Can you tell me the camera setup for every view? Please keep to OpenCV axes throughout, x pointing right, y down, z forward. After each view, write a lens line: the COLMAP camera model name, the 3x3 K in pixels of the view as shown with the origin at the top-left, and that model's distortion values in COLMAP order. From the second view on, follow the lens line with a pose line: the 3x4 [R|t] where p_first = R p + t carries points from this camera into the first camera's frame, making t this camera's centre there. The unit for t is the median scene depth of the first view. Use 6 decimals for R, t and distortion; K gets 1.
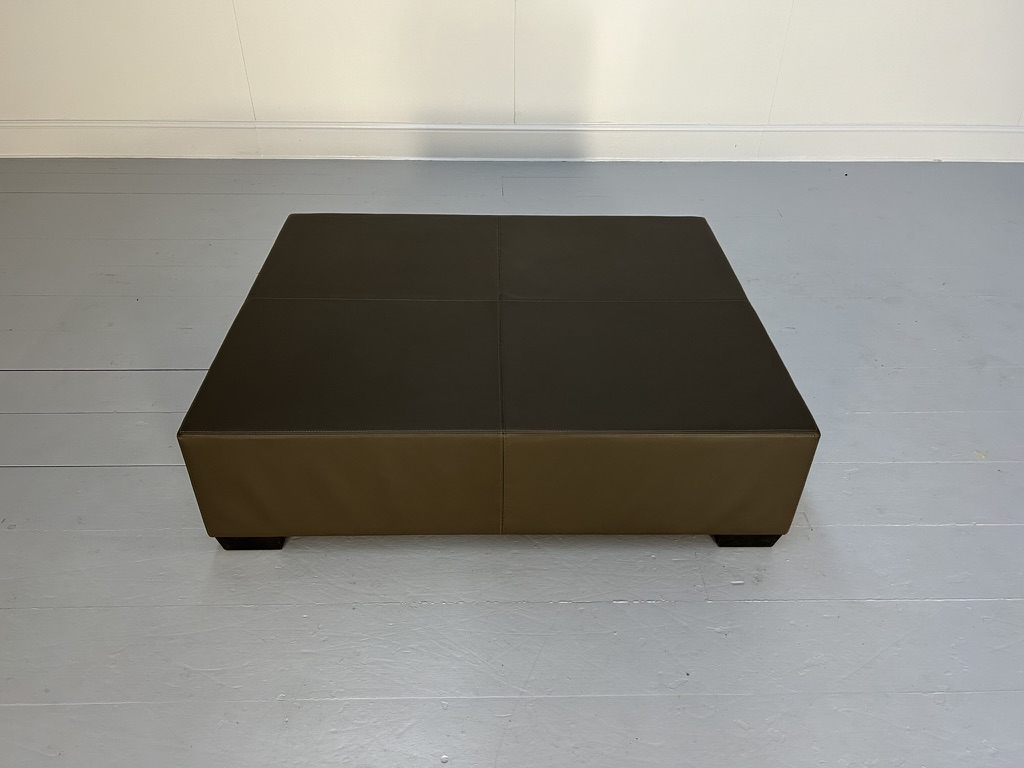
lens RADIAL K [[771.2, 0, 506.2], [0, 771.2, 383.5], [0, 0, 1]] dist [0.029487, -0.029115]
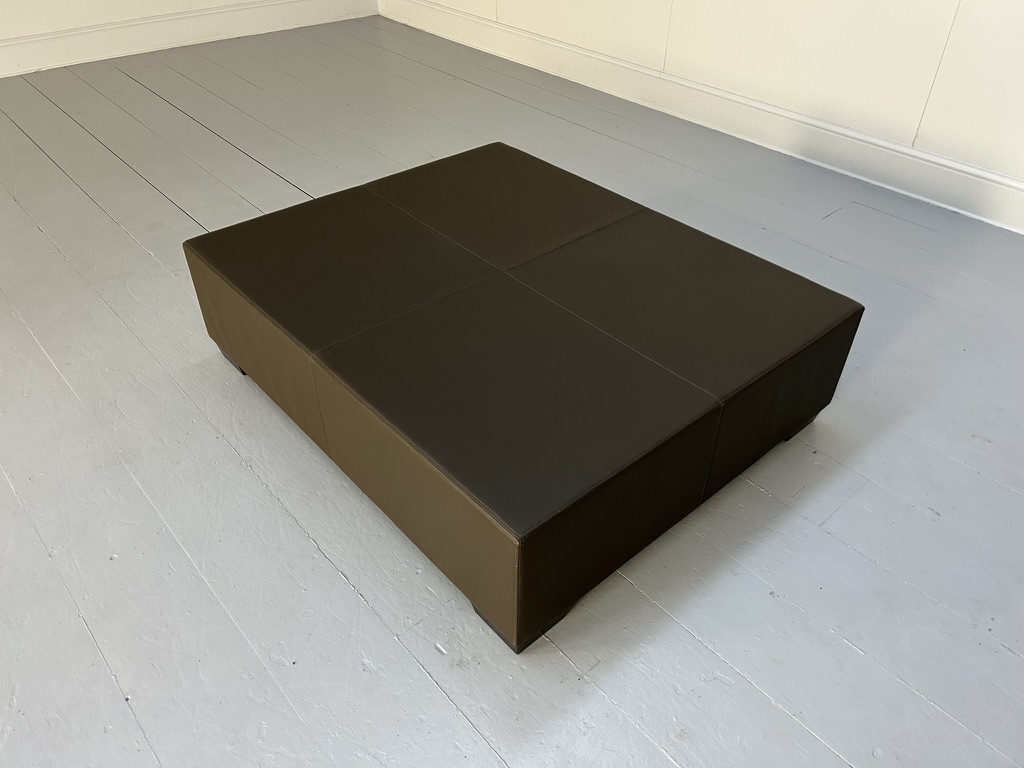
lens RADIAL K [[771.2, 0, 511.0], [0, 771.2, 380.2], [0, 0, 1]] dist [0.029487, -0.029115]
pose [[0.645320, 0.468916, -0.603059, 0.737313], [-0.449740, 0.871331, 0.196257, -0.210338], [0.617492, 0.144571, 0.773177, 0.343408]]
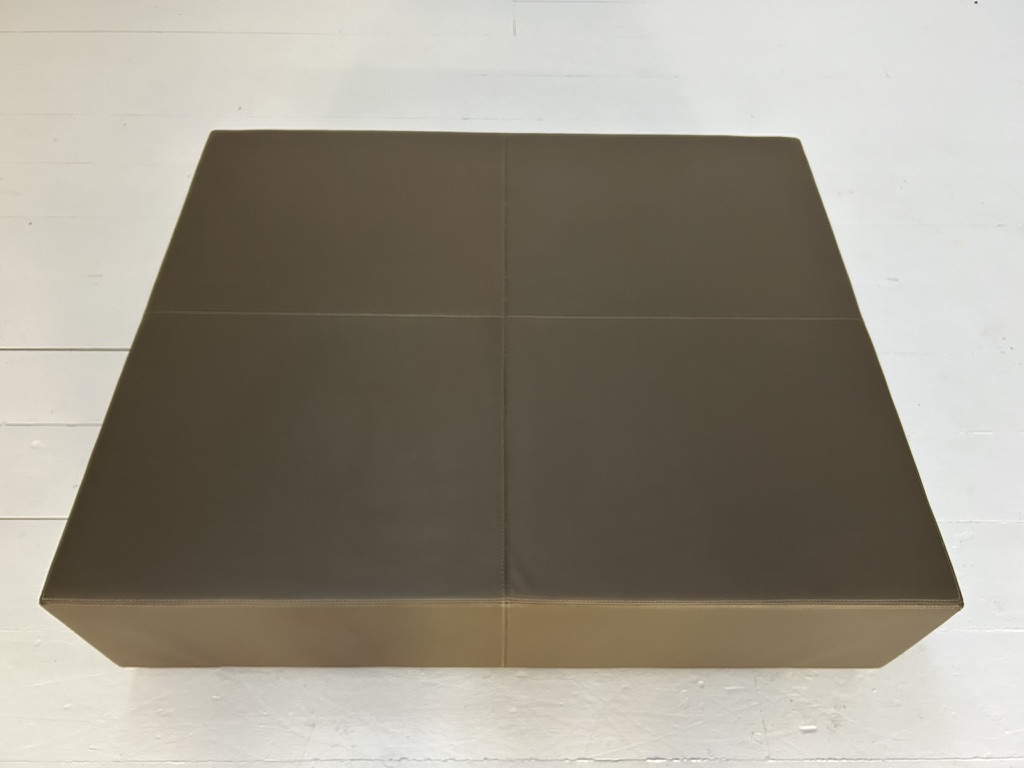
lens RADIAL K [[771.2, 0, 509.9], [0, 771.2, 387.4], [0, 0, 1]] dist [0.029487, -0.029115]
pose [[0.999883, 0.012529, -0.008807, 0.002995], [-0.009146, 0.949782, 0.312779, -0.310572], [0.012284, -0.312662, 0.949785, 0.370812]]
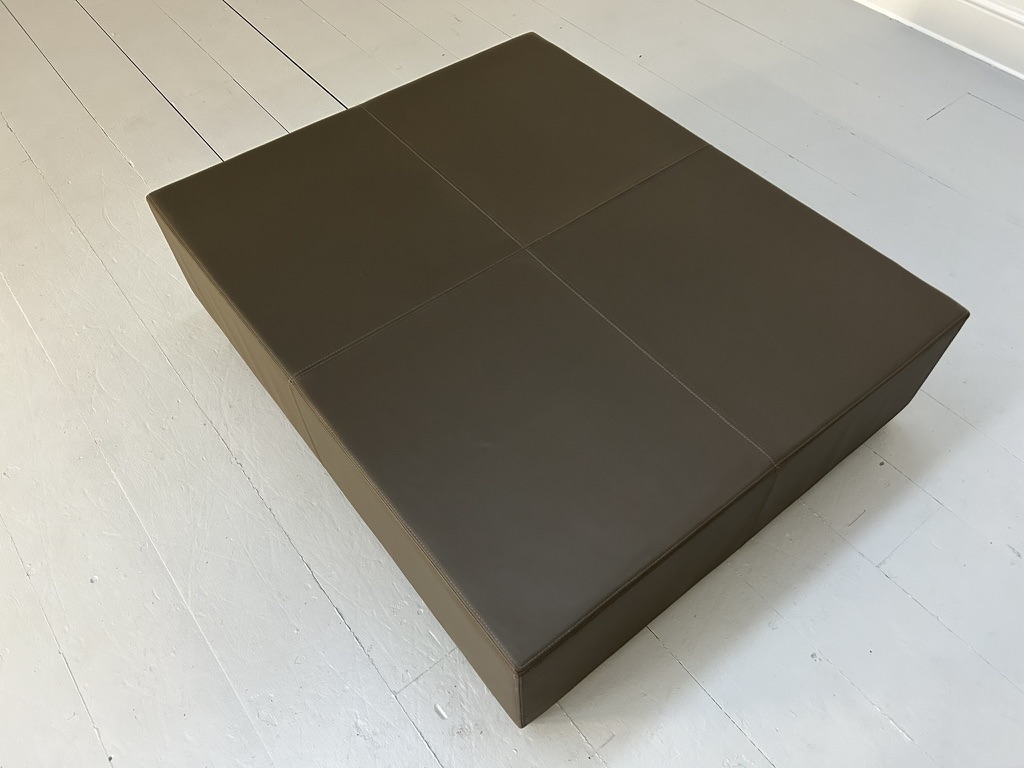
lens RADIAL K [[771.2, 0, 518.4], [0, 771.2, 392.5], [0, 0, 1]] dist [0.029487, -0.029115]
pose [[0.604173, 0.623295, -0.496465, 0.543082], [-0.450842, 0.781102, 0.431996, -0.381782], [0.657051, -0.037173, 0.752929, 0.472771]]
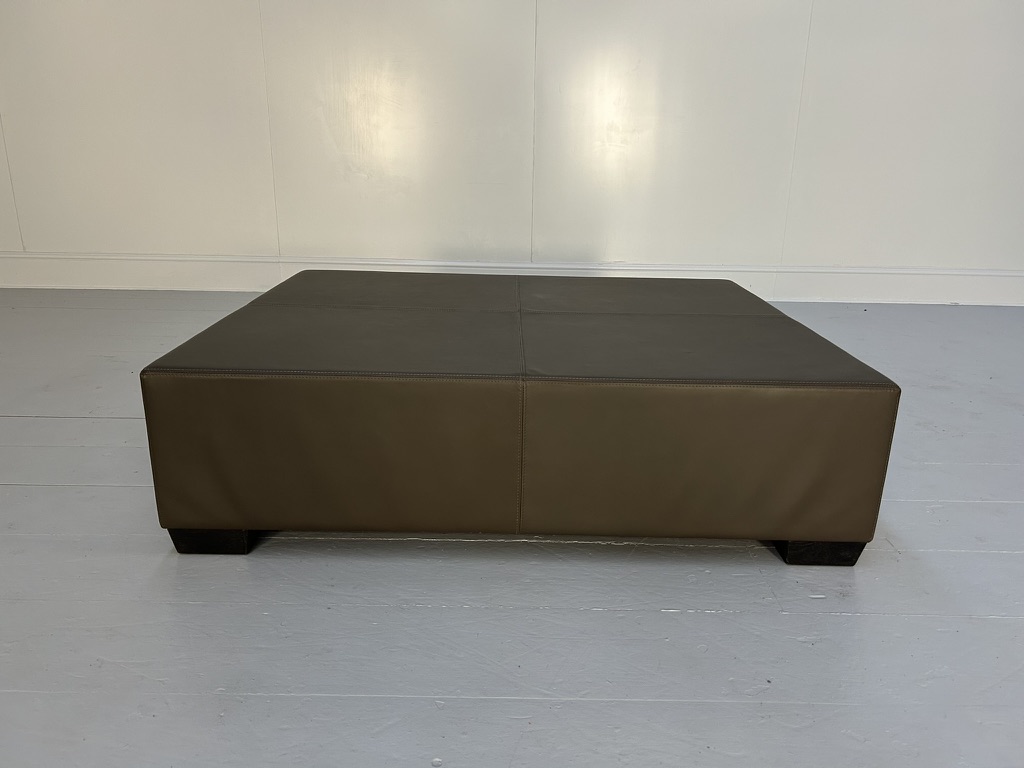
lens RADIAL K [[771.2, 0, 507.7], [0, 771.2, 381.7], [0, 0, 1]] dist [0.029487, -0.029115]
pose [[0.999793, 0.013920, -0.014811, -0.007880], [-0.017967, 0.945966, -0.323767, 0.314959], [0.009504, 0.323966, 0.946021, 0.182916]]
